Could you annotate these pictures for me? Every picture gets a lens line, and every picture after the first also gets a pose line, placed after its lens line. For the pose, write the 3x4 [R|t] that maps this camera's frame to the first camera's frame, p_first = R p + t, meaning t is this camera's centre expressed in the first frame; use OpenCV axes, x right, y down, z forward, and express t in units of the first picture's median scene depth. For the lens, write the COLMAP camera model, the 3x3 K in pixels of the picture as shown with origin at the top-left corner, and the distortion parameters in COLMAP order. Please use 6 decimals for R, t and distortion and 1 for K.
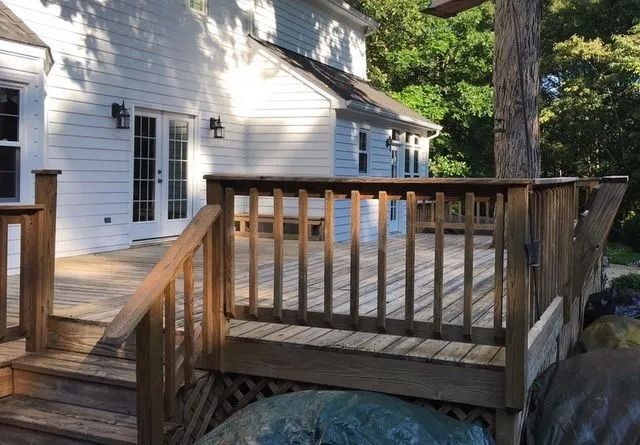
lens RADIAL K [[711.8, 0, 320.0], [0, 711.8, 222.5], [0, 0, 1]] dist [-0.004789, 0.033195]
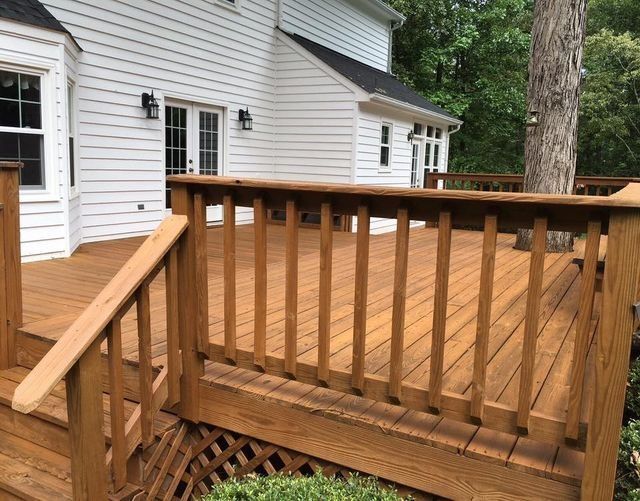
lens RADIAL K [[549.9, 0, 320.0], [0, 549.9, 250.5], [0, 0, 1]] dist [0.030165, -0.011100]
pose [[0.997995, 0.026596, -0.057426, 0.016833], [-0.021099, 0.995321, 0.094289, -0.021889], [0.059665, -0.092888, 0.993887, 0.197798]]
